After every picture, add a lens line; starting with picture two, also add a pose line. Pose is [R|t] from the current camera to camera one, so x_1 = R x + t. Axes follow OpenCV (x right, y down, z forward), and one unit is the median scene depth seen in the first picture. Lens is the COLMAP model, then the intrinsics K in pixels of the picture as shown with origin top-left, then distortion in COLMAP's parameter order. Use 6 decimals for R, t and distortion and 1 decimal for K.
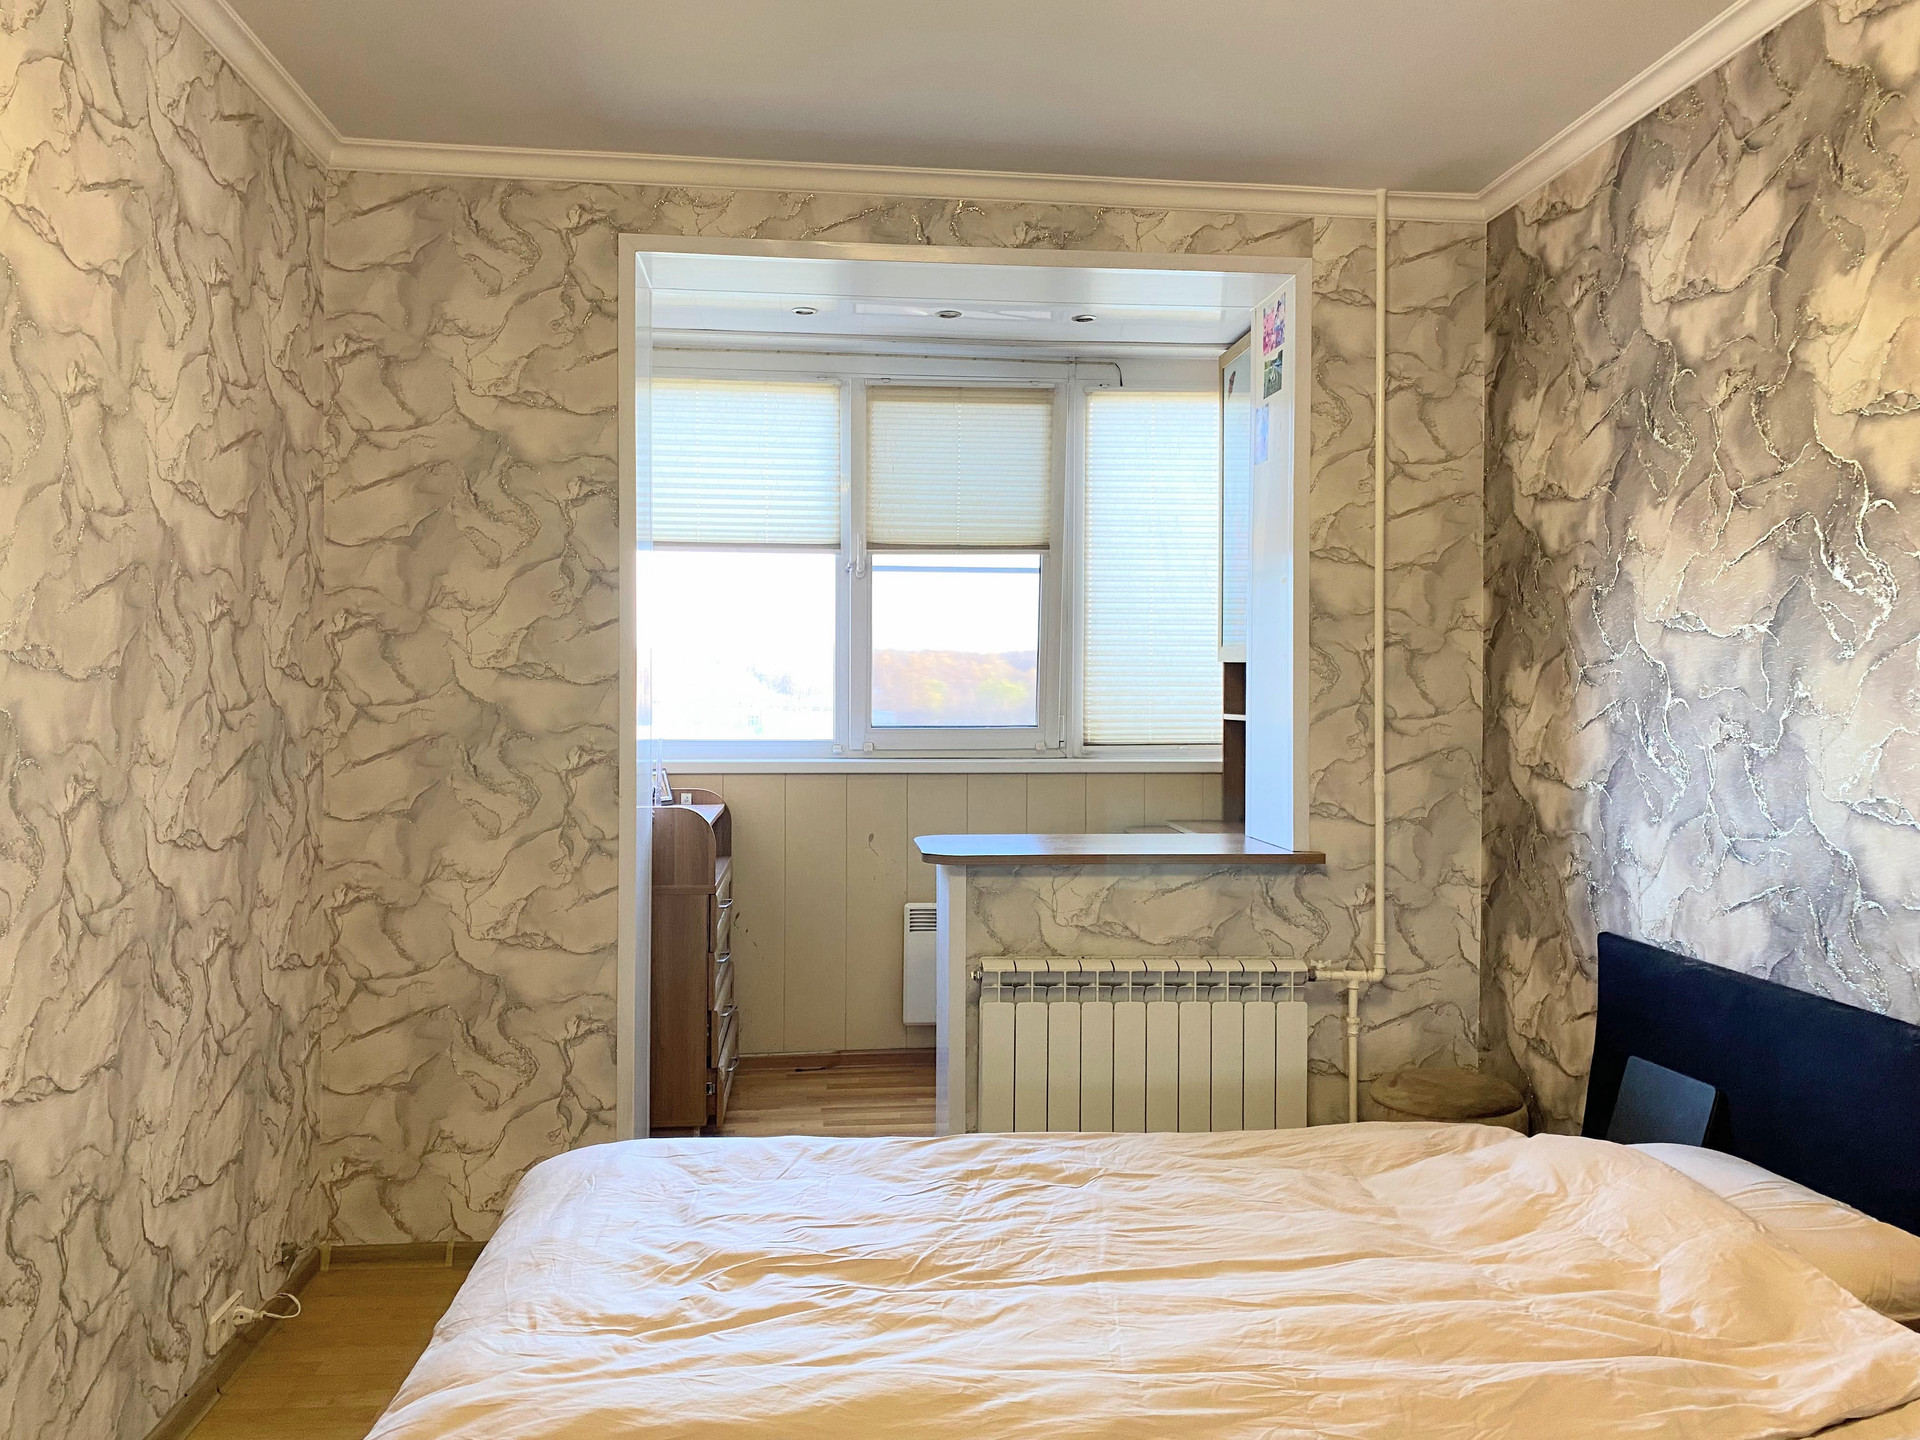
lens RADIAL K [[1454.8, 0, 963.0], [0, 1454.8, 708.6], [0, 0, 1]] dist [0.047810, -0.050888]
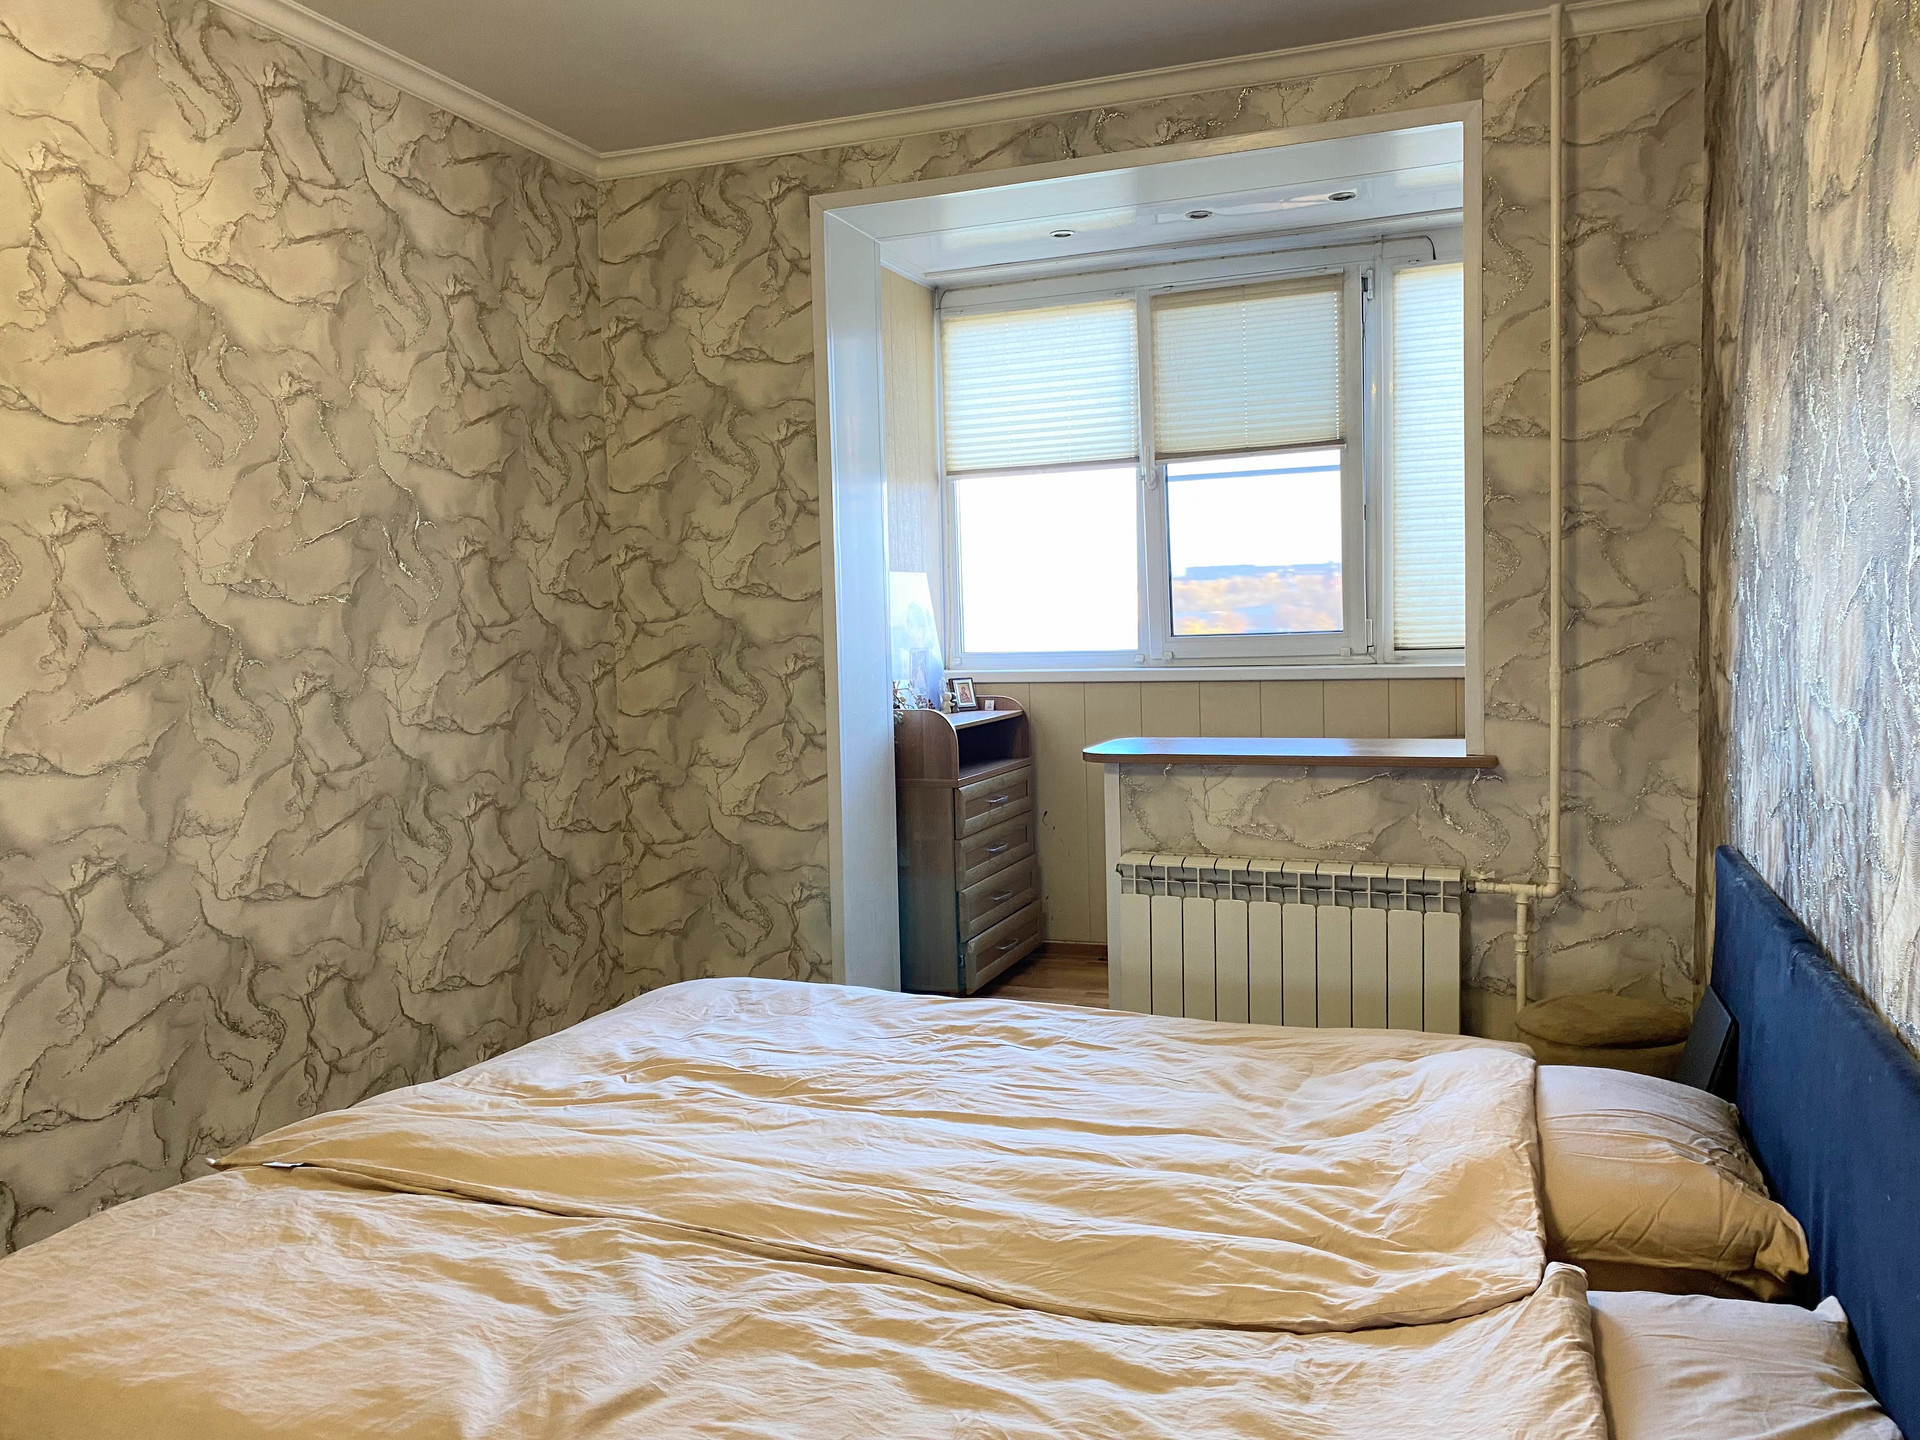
lens RADIAL K [[1454.8, 0, 967.1], [0, 1454.8, 721.2], [0, 0, 1]] dist [0.047810, -0.050888]
pose [[0.891831, 0.004515, -0.452346, 0.393513], [0.022817, 0.998228, 0.054949, 0.019529], [0.451792, -0.059326, 0.890148, 0.030000]]
